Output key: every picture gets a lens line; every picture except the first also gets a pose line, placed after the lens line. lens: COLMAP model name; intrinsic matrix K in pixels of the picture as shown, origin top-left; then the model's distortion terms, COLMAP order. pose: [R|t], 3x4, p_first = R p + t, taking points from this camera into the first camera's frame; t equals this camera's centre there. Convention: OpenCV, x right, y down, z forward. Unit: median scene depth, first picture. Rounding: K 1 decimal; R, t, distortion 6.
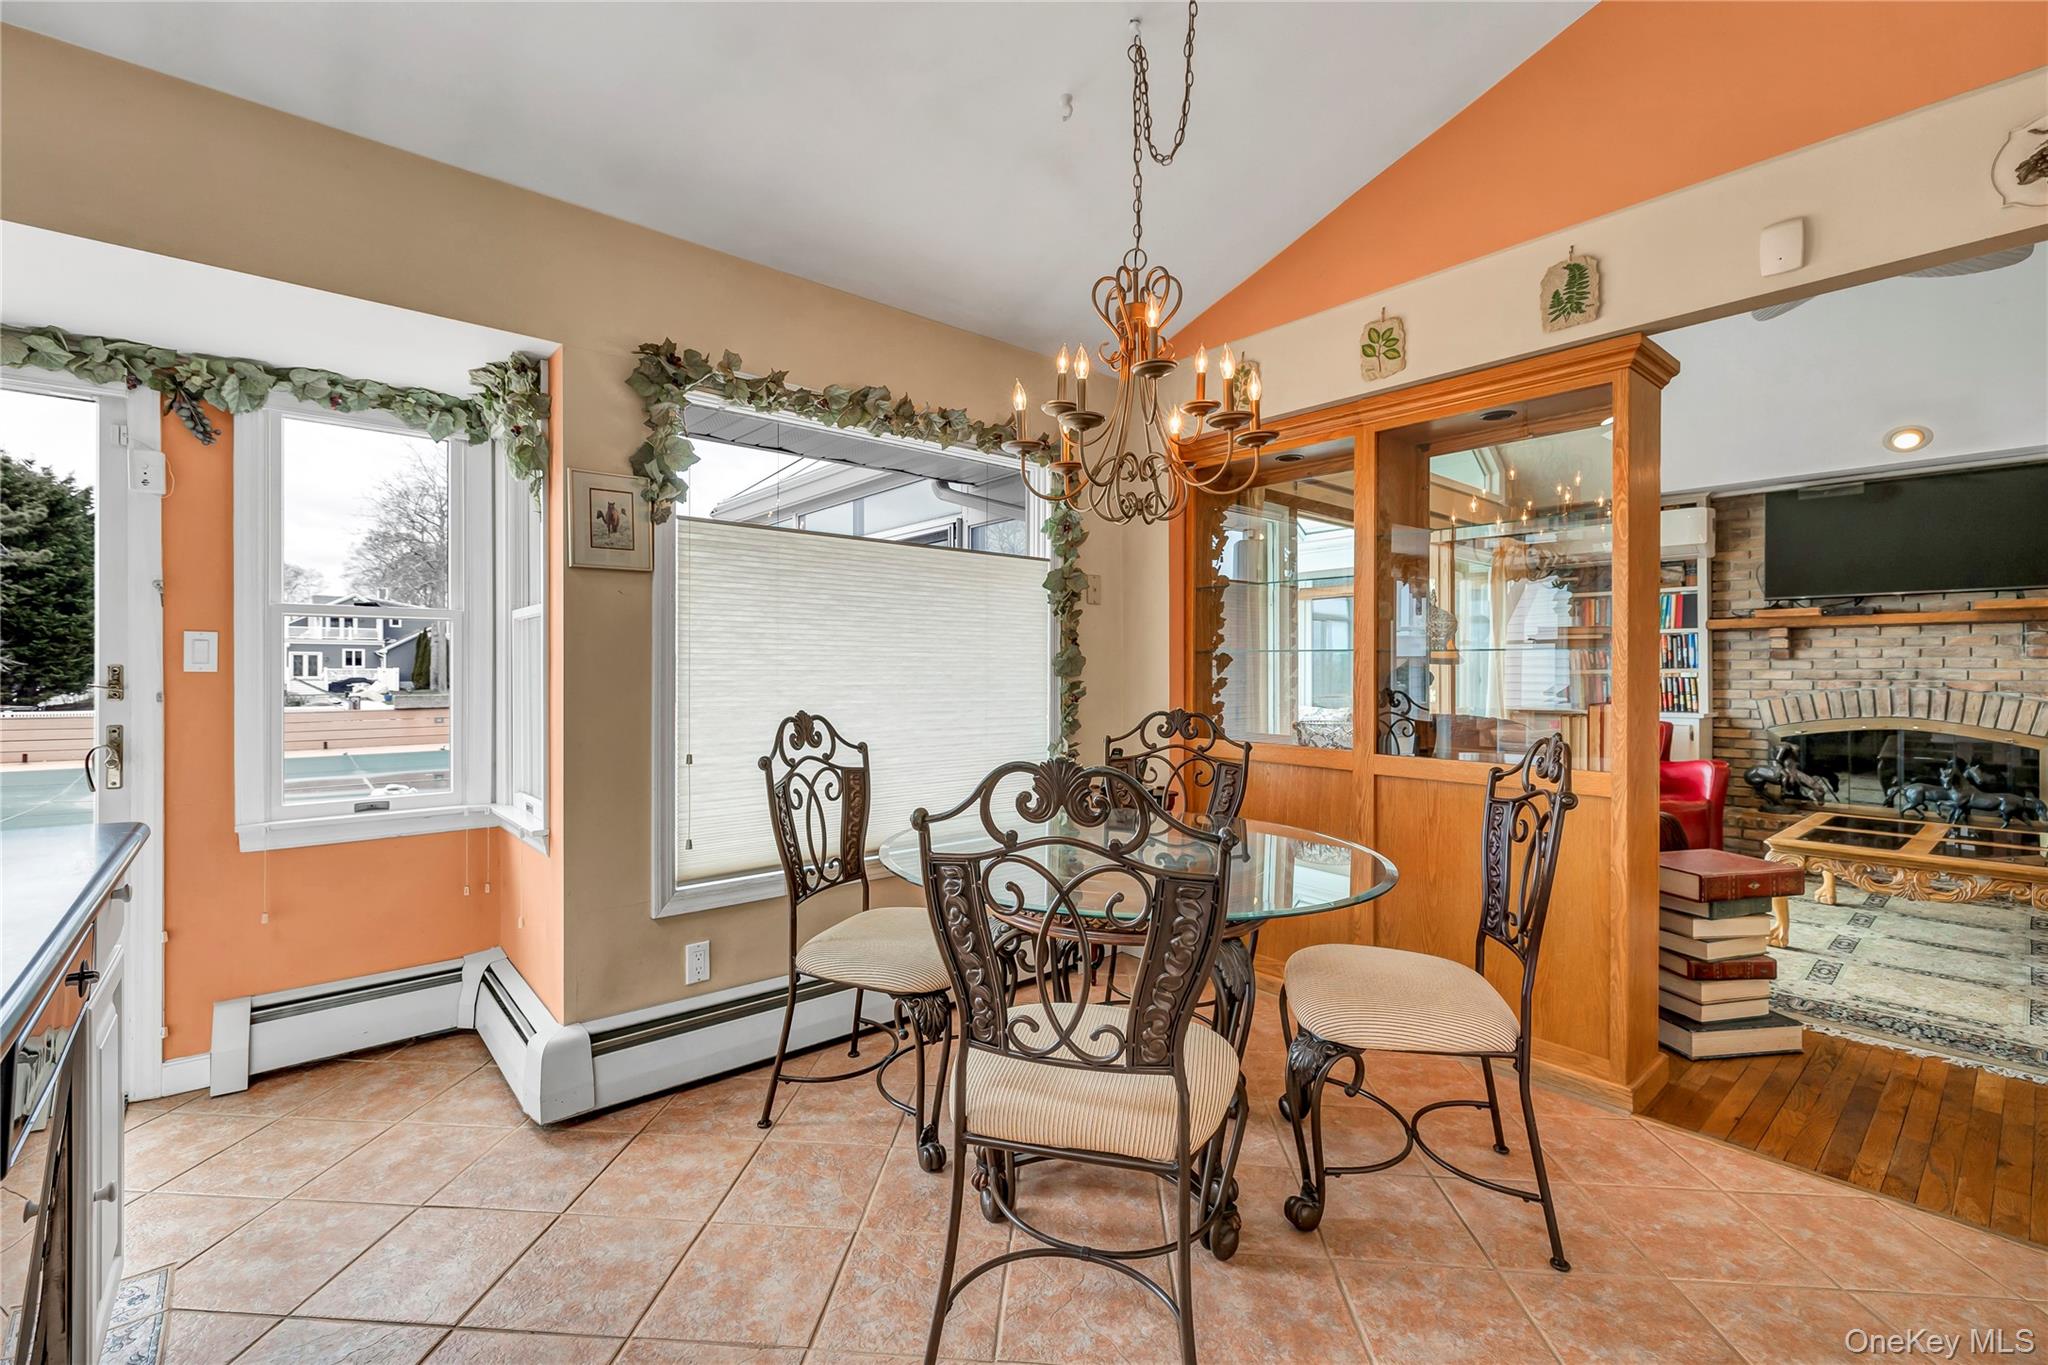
lens RADIAL K [[876.0, 0, 1012.9], [0, 876.0, 669.2], [0, 0, 1]] dist [-0.000459, -0.000353]
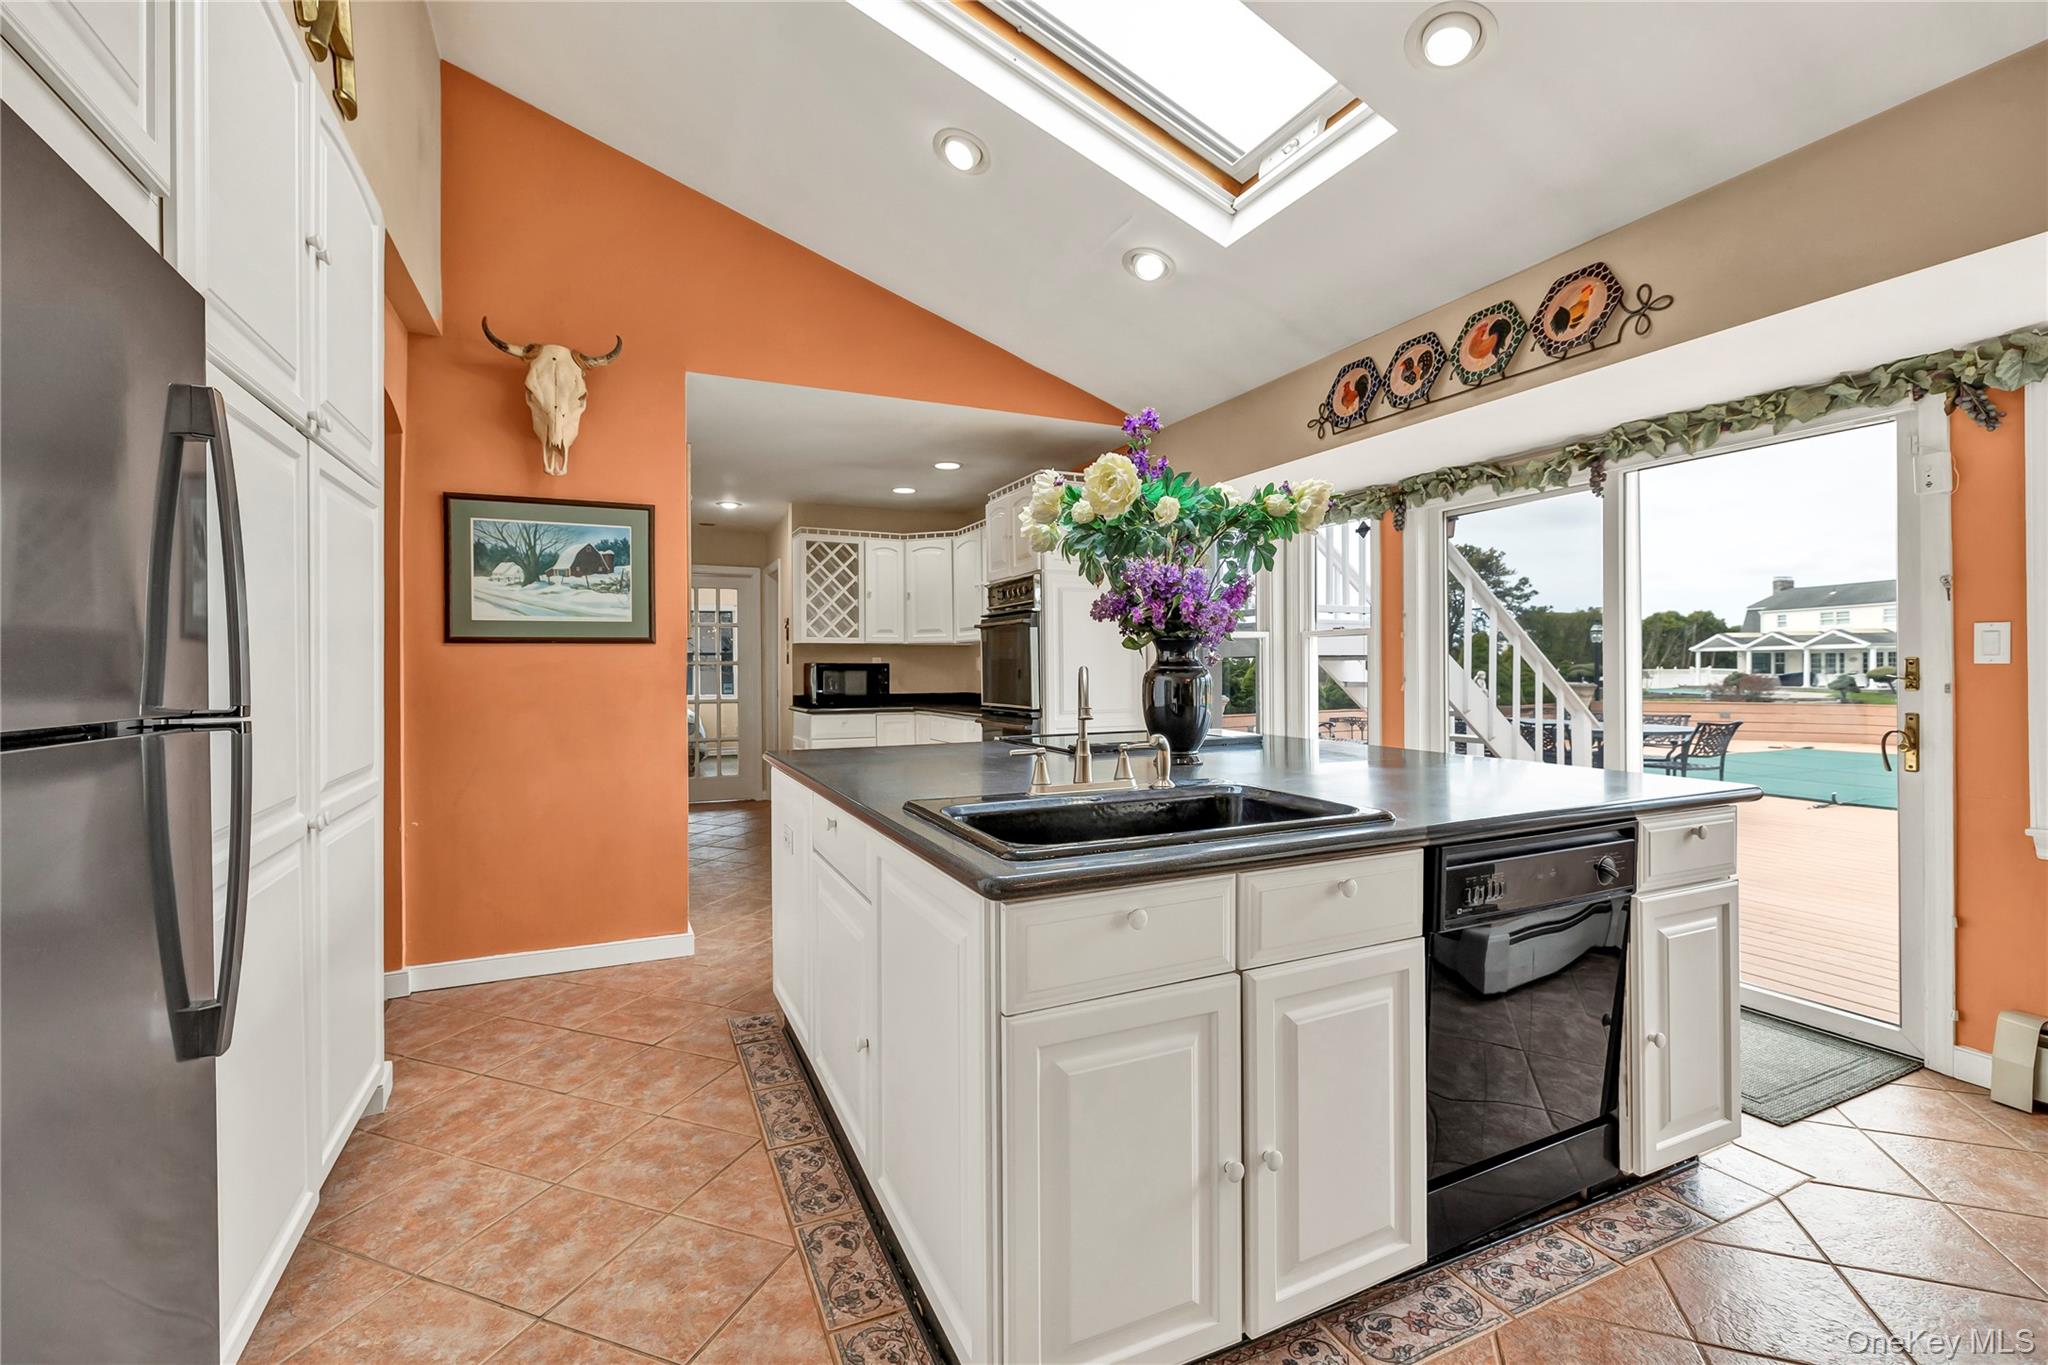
lens RADIAL K [[876.0, 0, 1018.5], [0, 876.0, 667.9], [0, 0, 1]] dist [-0.000459, -0.000353]
pose [[-0.263948, 0.000092, -0.964537, 0.130652], [0.005210, 0.999986, -0.001330, 0.001320], [0.964523, -0.005376, -0.263945, 0.090647]]
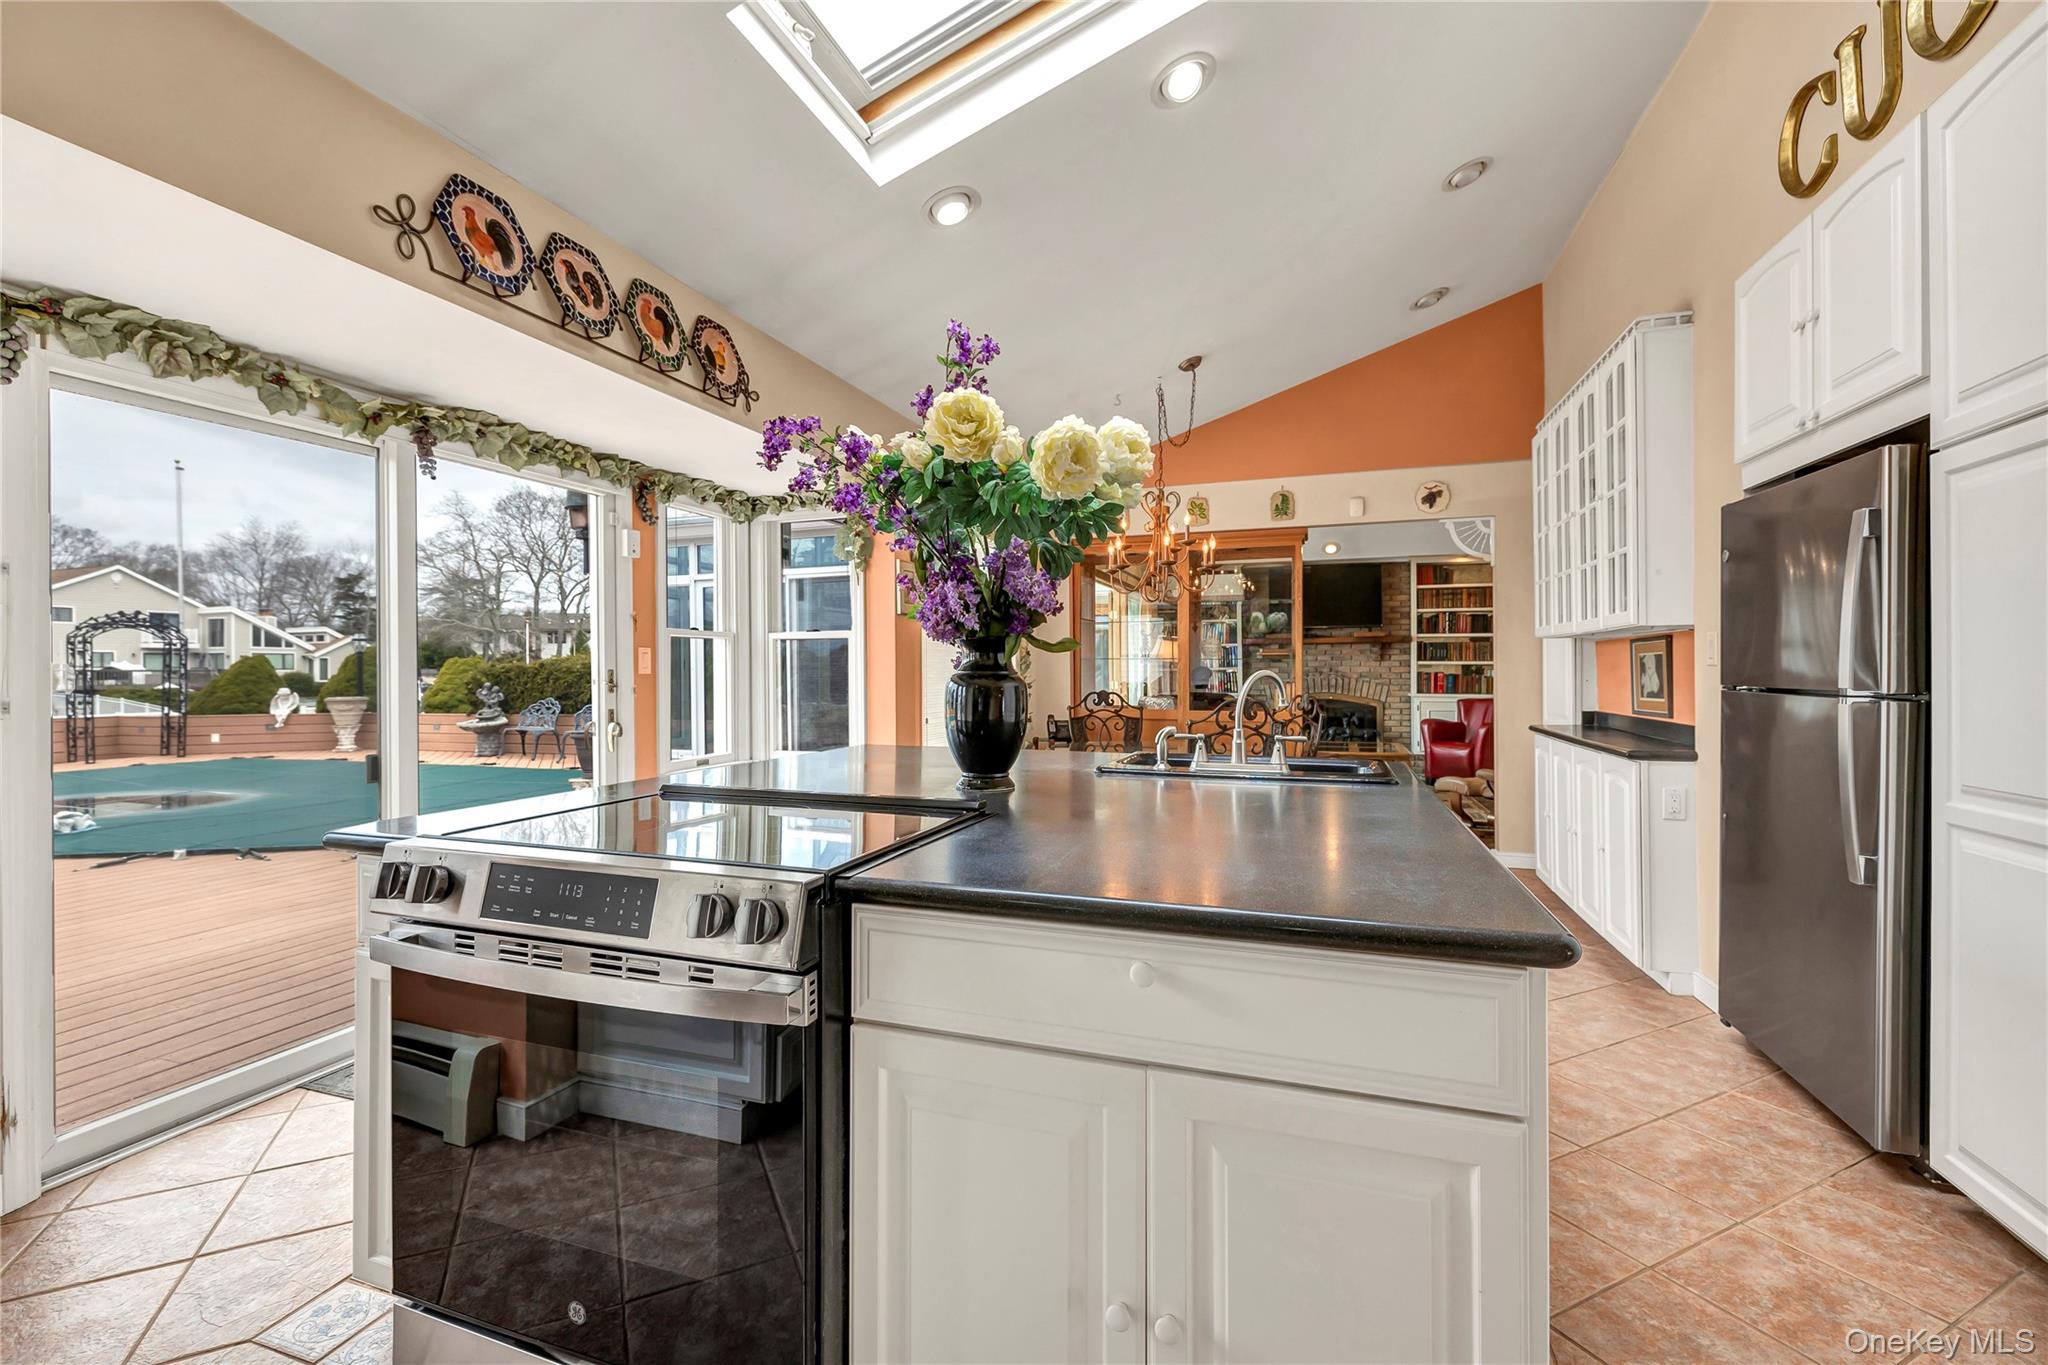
lens RADIAL K [[876.0, 0, 1017.9], [0, 876.0, 671.4], [0, 0, 1]] dist [-0.000459, -0.000353]
pose [[0.860643, -0.008174, 0.509143, -0.504833], [0.008114, 0.999964, 0.002338, -0.000385], [-0.509144, 0.002119, 0.860679, -0.281717]]
